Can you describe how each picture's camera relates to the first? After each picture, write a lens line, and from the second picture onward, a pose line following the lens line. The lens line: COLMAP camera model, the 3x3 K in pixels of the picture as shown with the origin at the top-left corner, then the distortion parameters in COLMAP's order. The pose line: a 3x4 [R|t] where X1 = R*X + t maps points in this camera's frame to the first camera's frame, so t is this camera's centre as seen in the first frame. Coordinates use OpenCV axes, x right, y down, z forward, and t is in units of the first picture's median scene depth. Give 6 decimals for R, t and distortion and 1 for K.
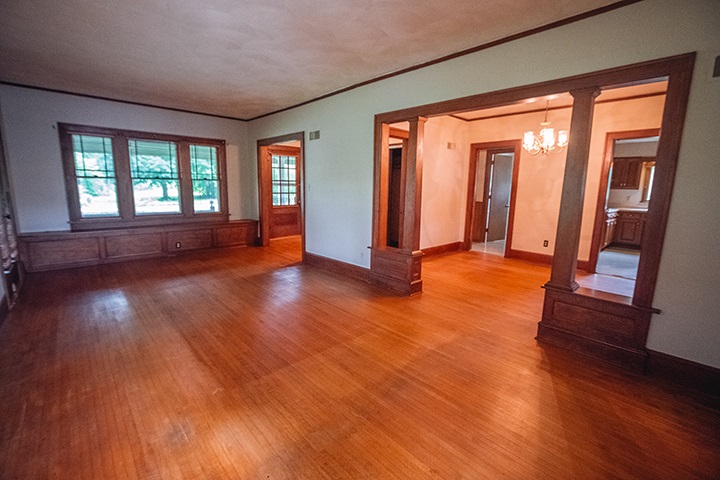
lens RADIAL K [[312.7, 0, 357.3], [0, 312.7, 237.6], [0, 0, 1]] dist [-0.024263, 0.000058]
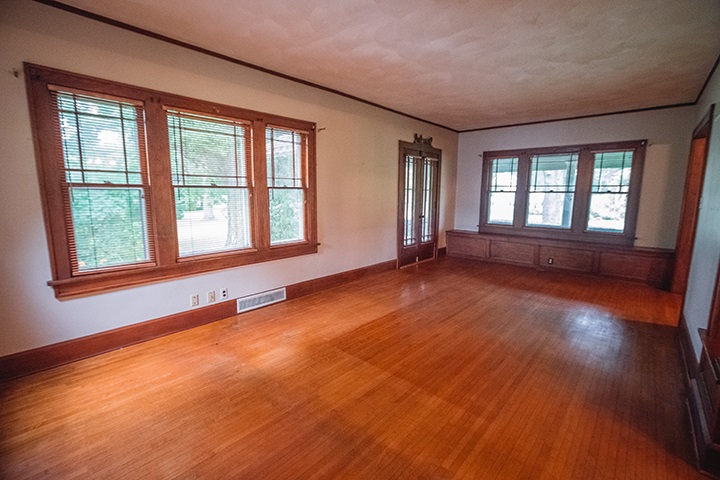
lens RADIAL K [[312.7, 0, 357.3], [0, 312.7, 237.6], [0, 0, 1]] dist [-0.024263, 0.000058]
pose [[0.074506, 0.119805, -0.989998, 0.617051], [-0.168911, 0.979928, 0.105875, -0.092600], [0.982811, 0.159333, 0.093247, 0.623787]]
